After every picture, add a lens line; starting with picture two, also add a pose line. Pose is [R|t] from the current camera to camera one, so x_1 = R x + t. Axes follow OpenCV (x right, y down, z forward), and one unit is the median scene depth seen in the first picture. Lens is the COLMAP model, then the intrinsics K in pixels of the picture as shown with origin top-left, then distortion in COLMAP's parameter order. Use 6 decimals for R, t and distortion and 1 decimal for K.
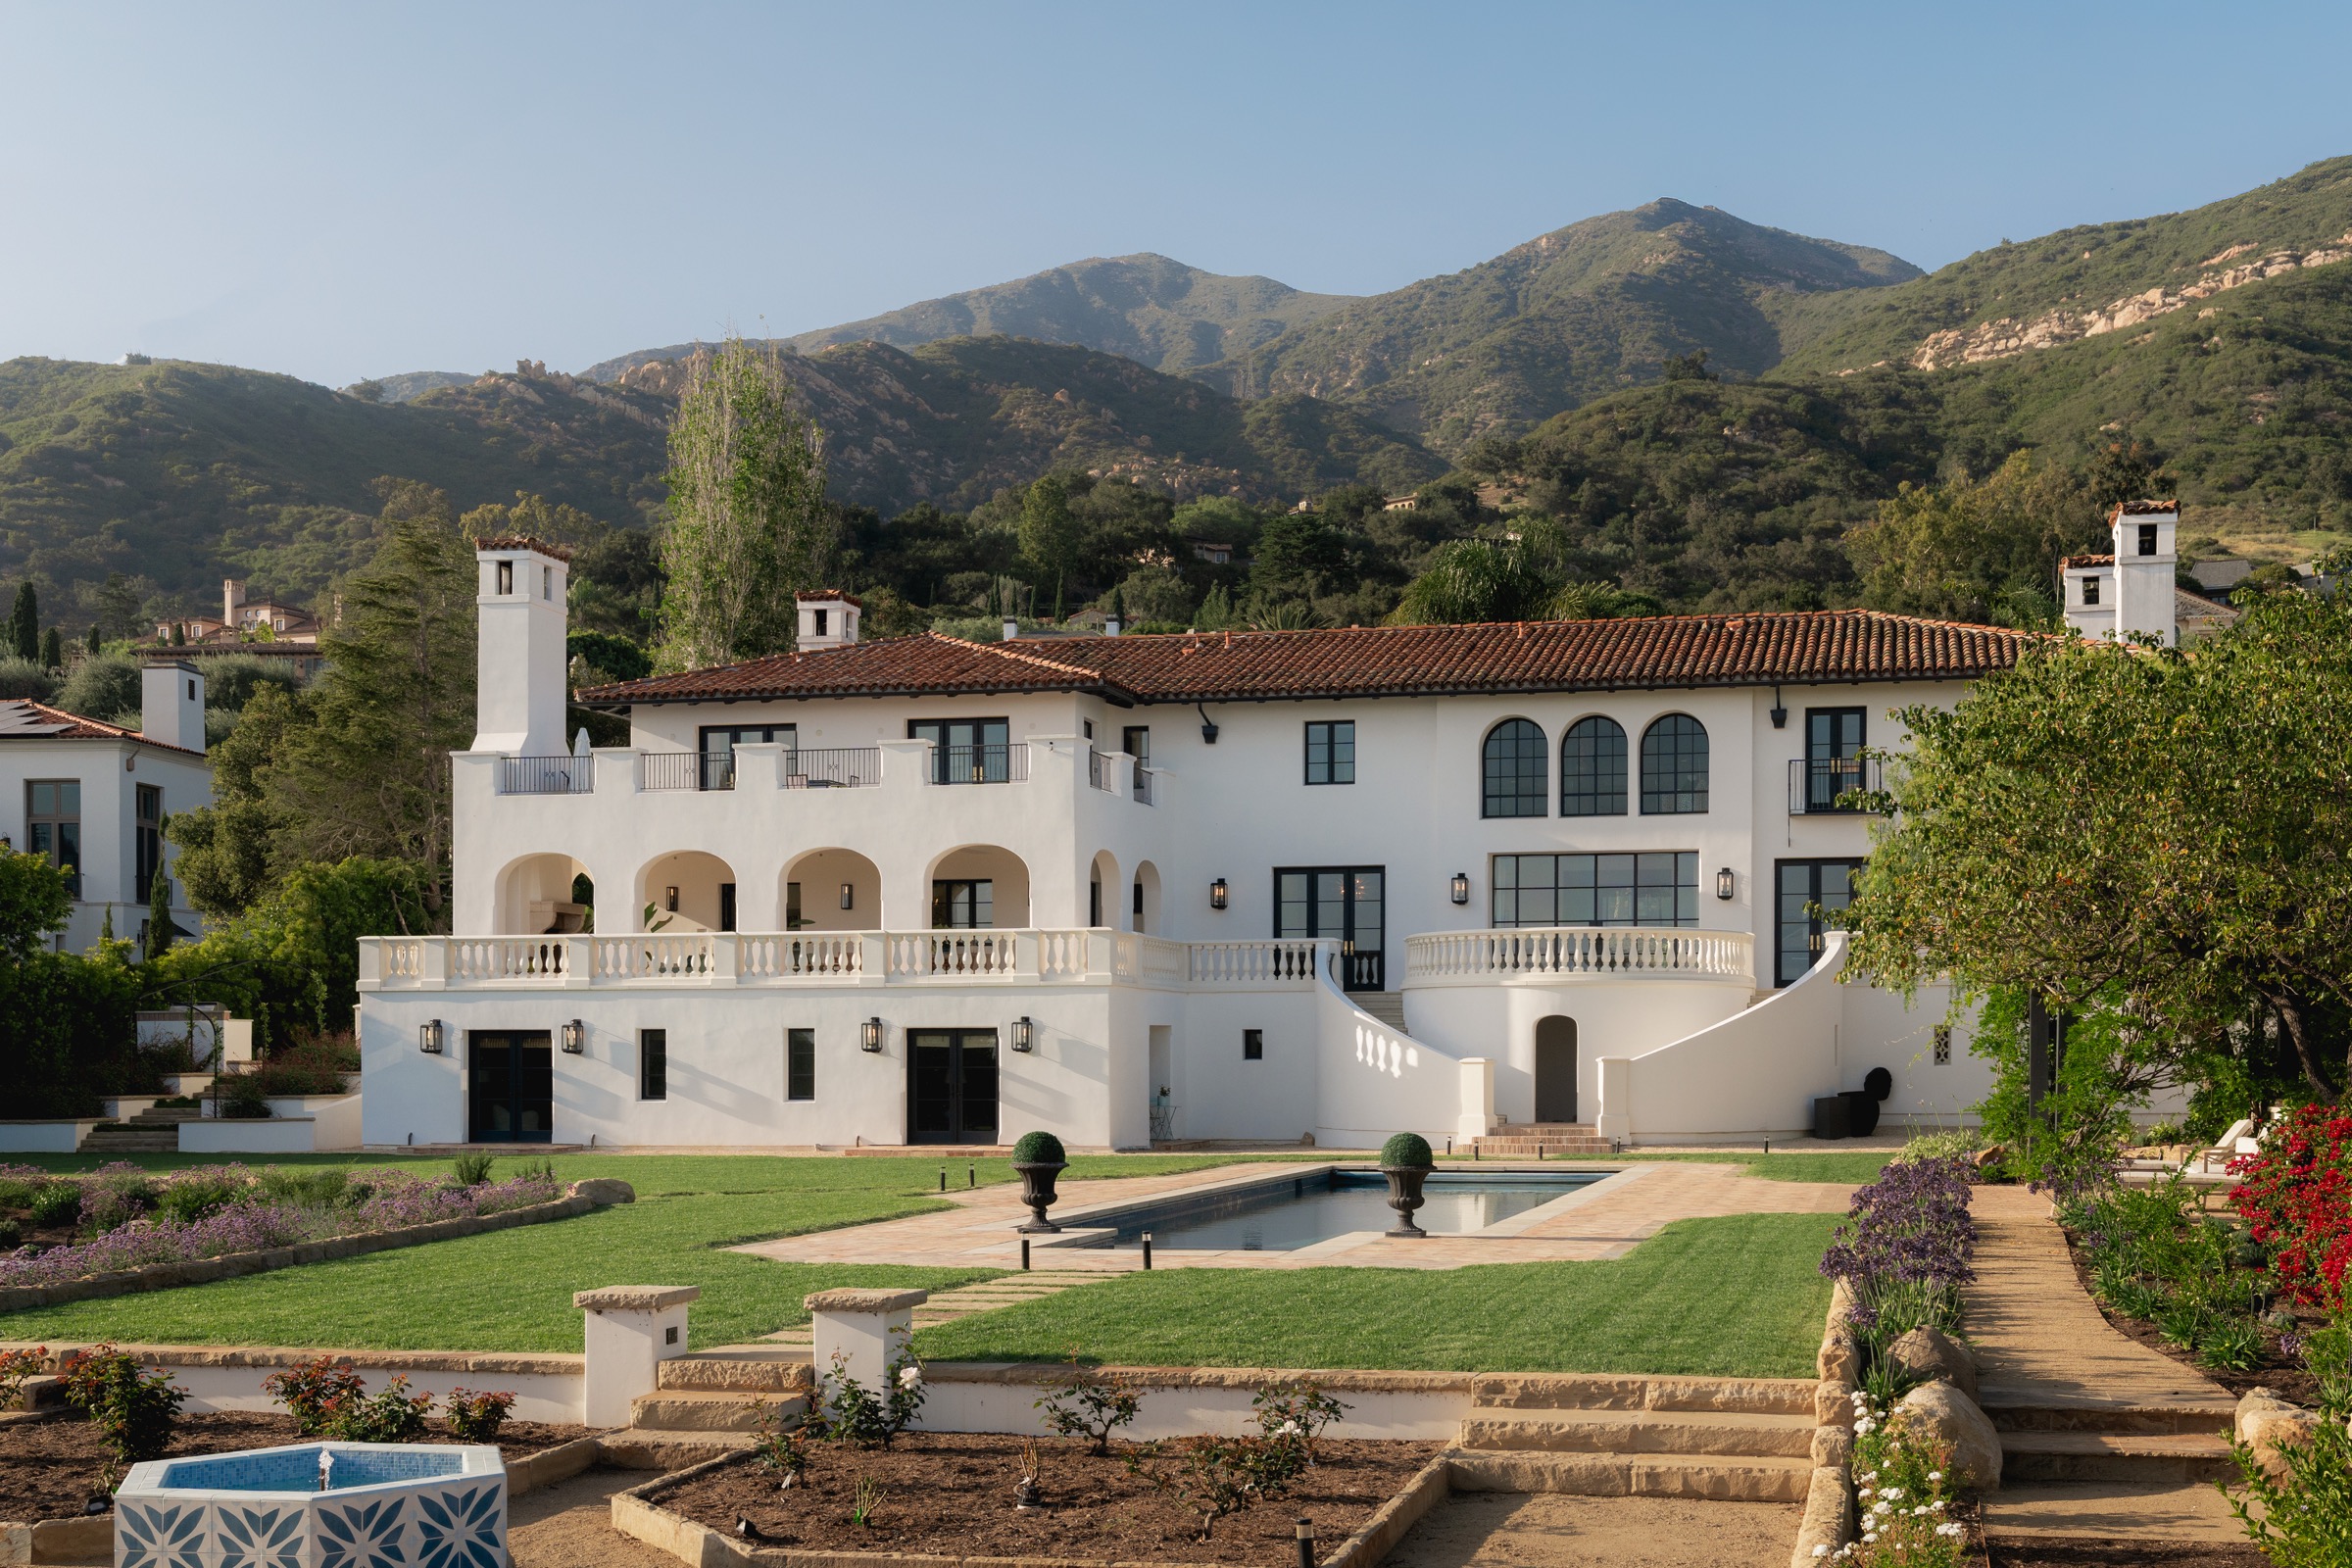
lens RADIAL K [[2684.6, 0, 1324.8], [0, 2684.6, 1082.6], [0, 0, 1]] dist [0.010958, 0.020679]
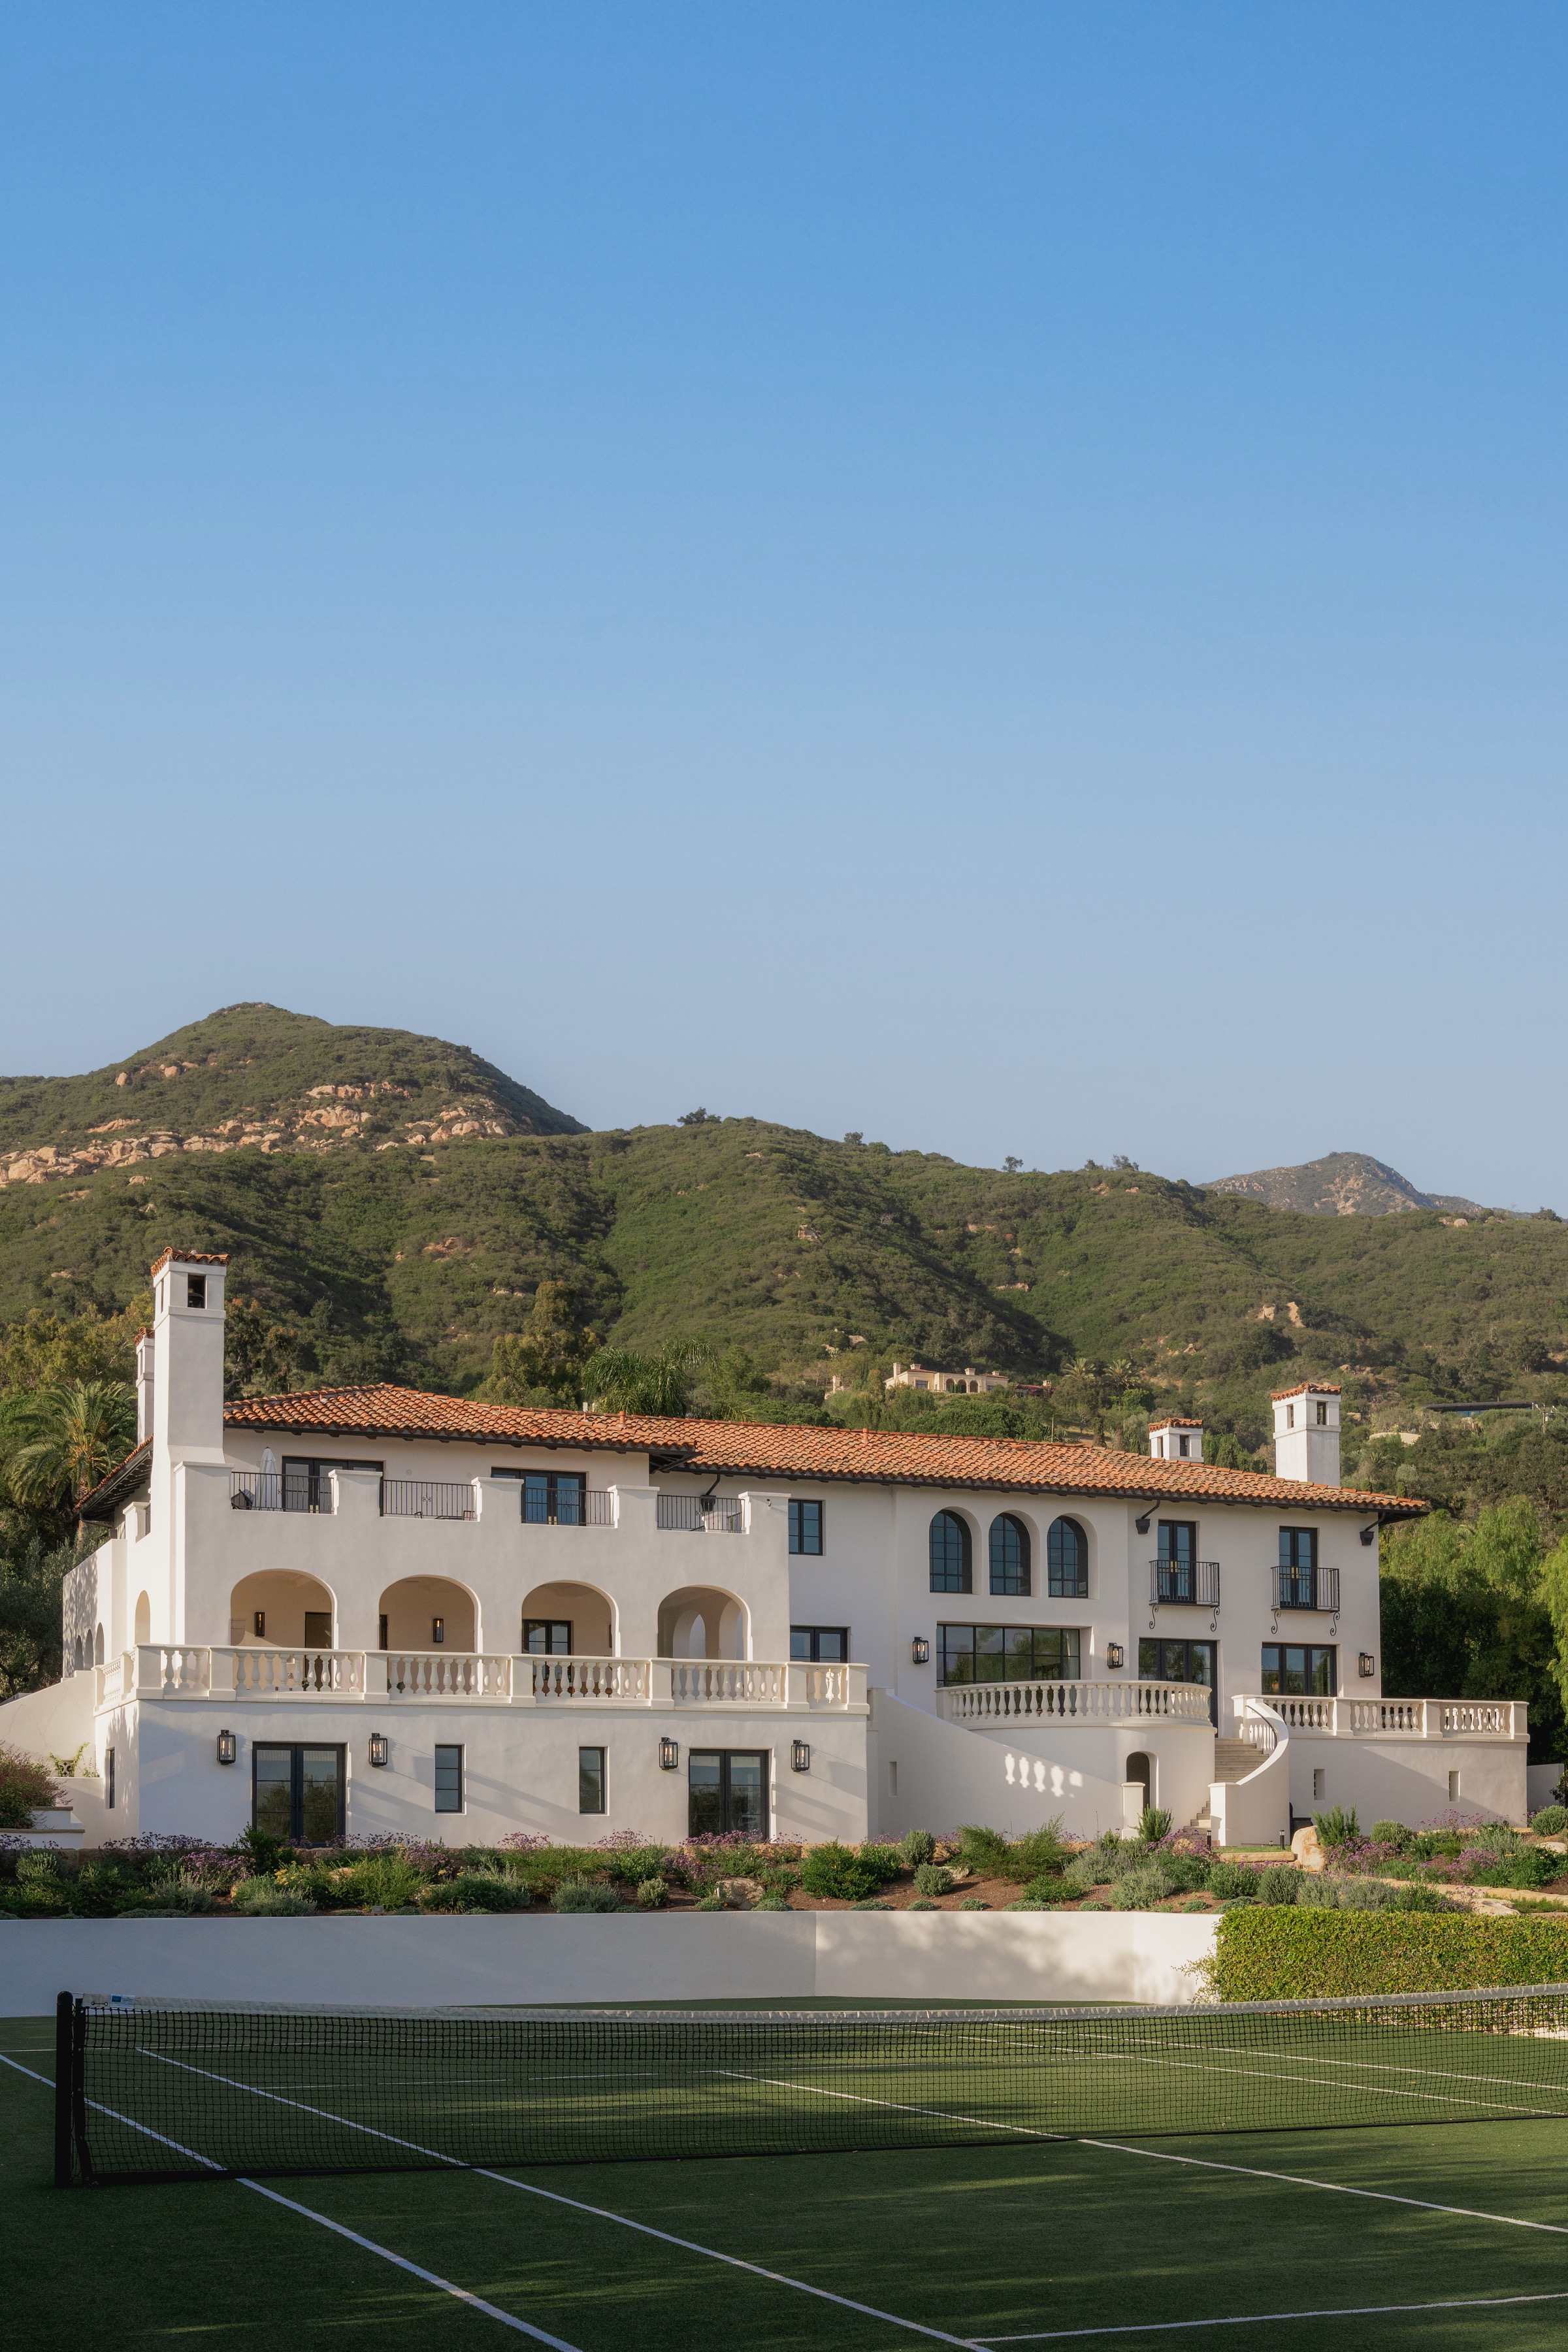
lens RADIAL K [[2642.7, 0, 785.9], [0, 2642.7, 1793.2], [0, 0, 1]] dist [0.008296, 0.001724]
pose [[0.826720, 0.016593, 0.562369, -0.646921], [0.009117, 0.999039, -0.042881, 0.039721], [-0.562540, 0.040577, 0.825774, 0.075392]]
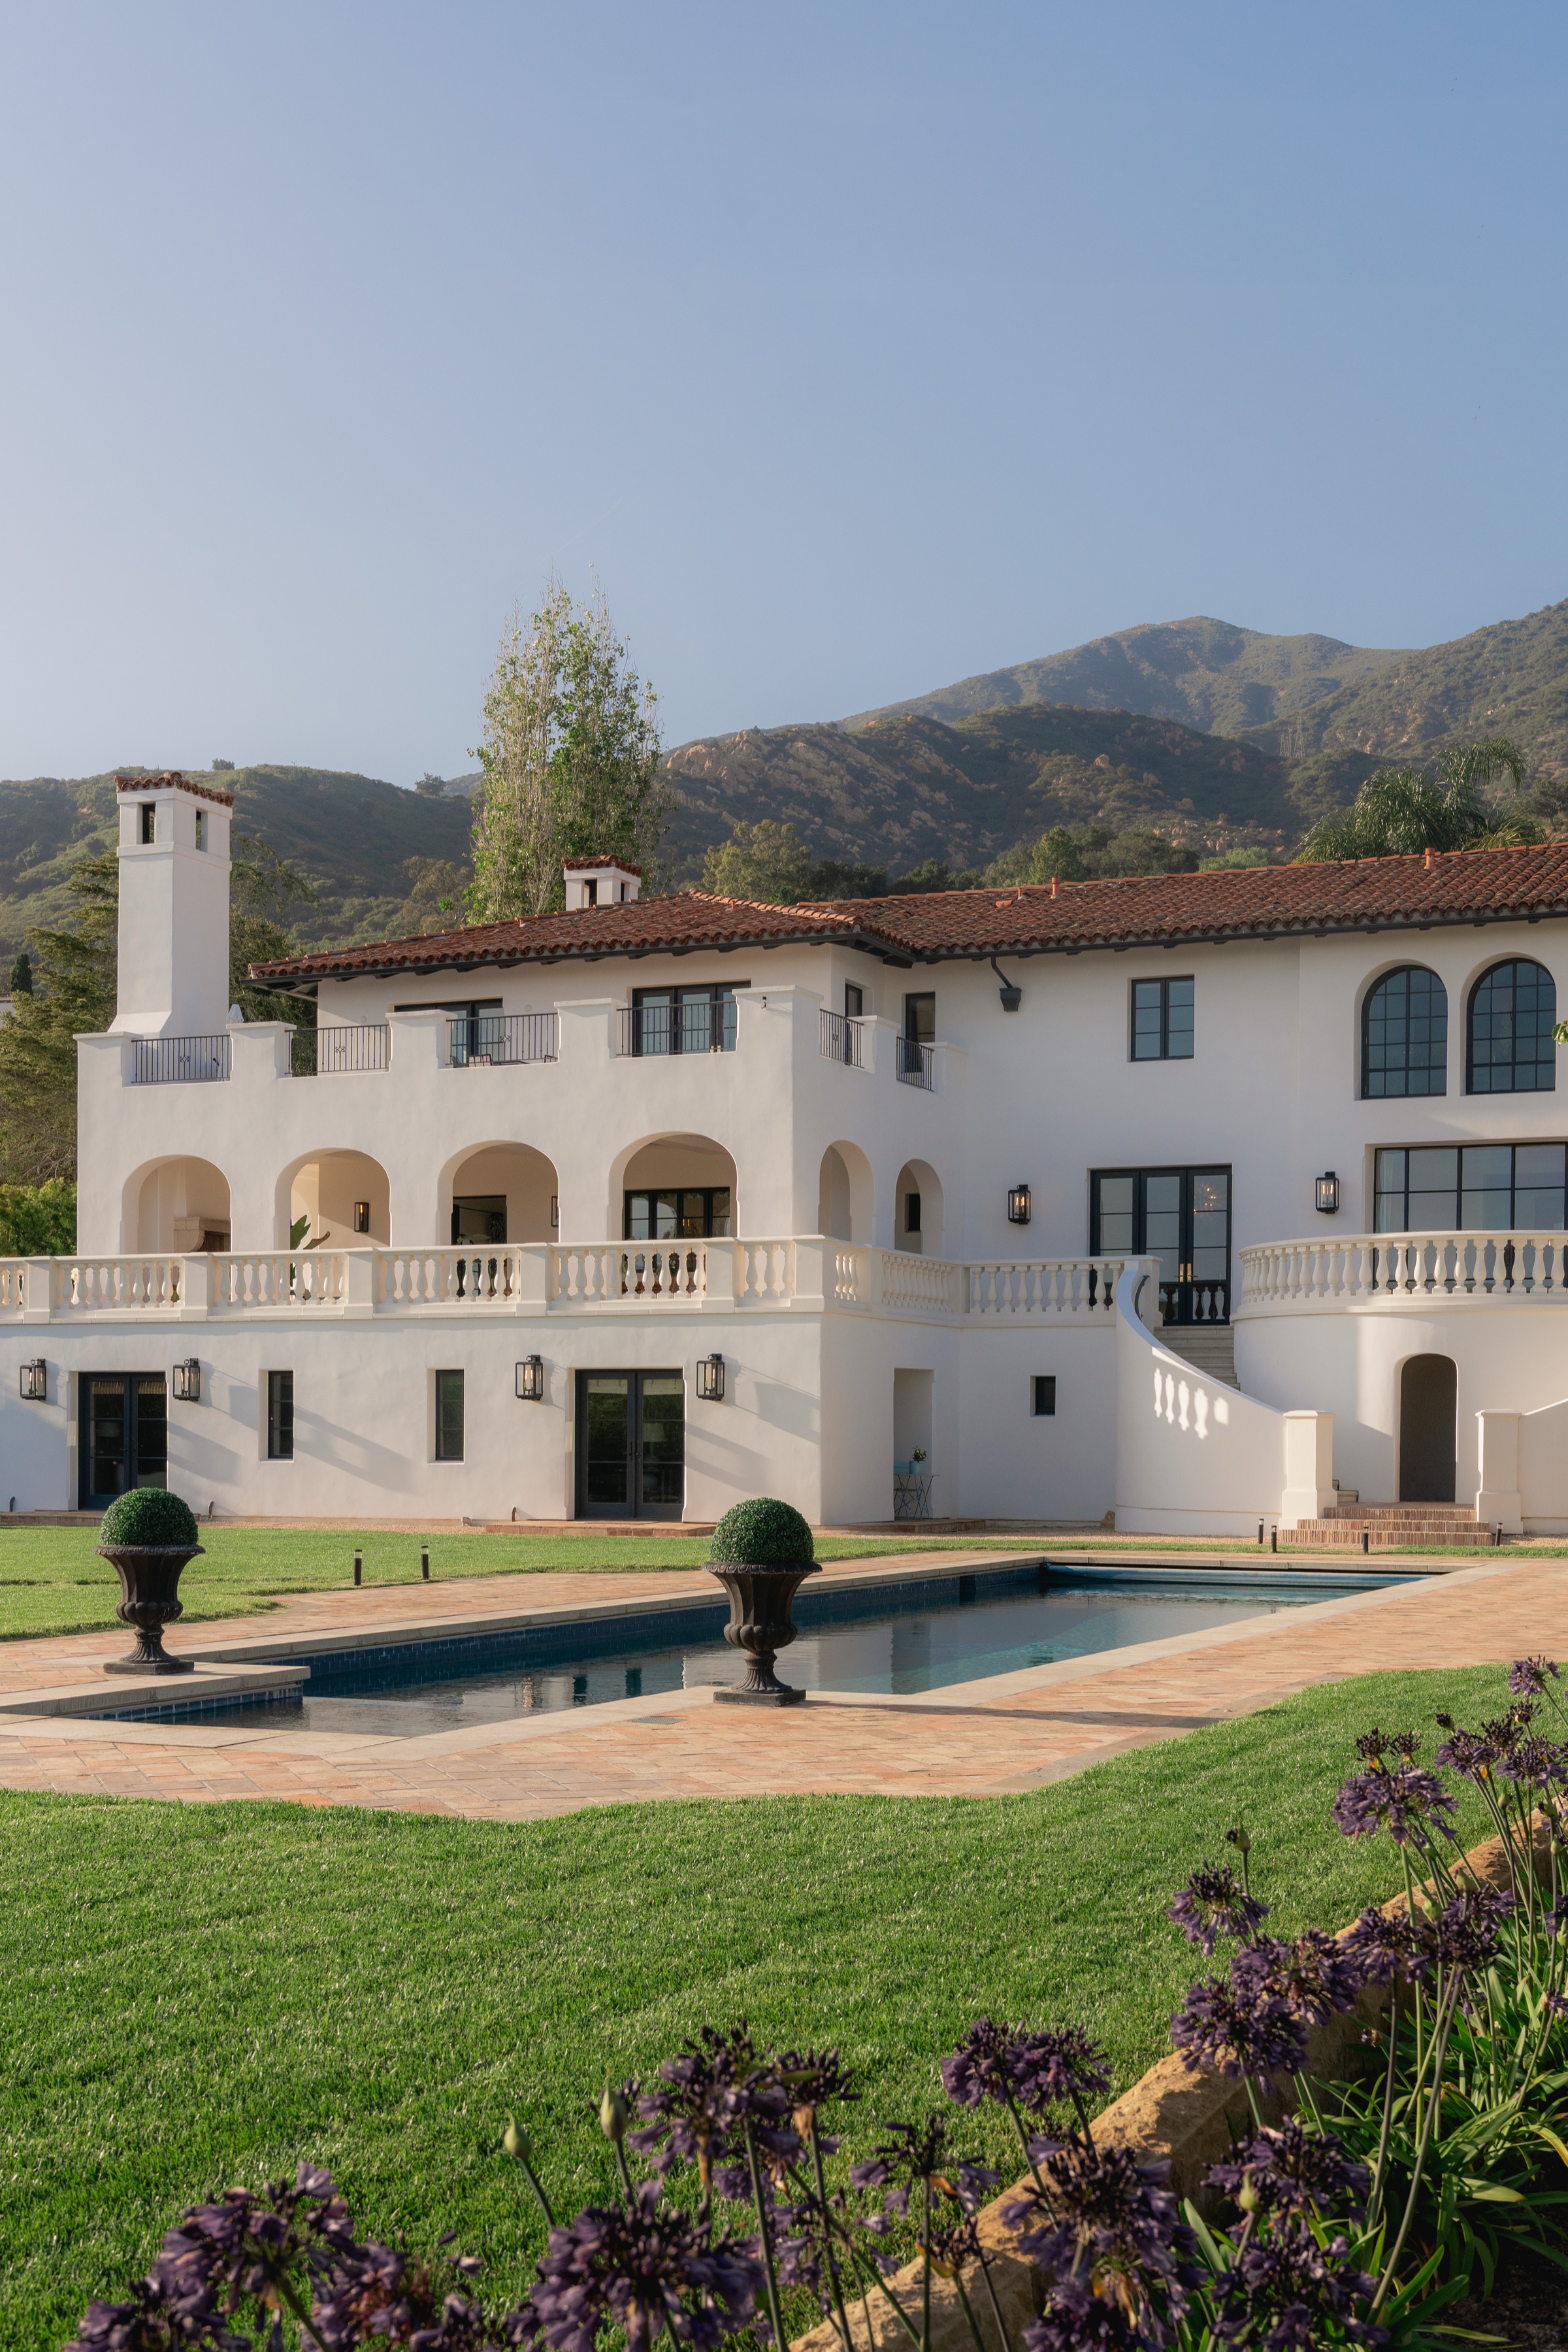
lens RADIAL K [[2684.2, 0, 821.2], [0, 2684.2, 1543.5], [0, 0, 1]] dist [0.010958, 0.020679]
pose [[0.979765, 0.014519, -0.199624, 0.062875], [-0.008335, 0.999460, 0.031783, 0.004471], [0.199978, -0.029476, 0.979357, 0.220481]]
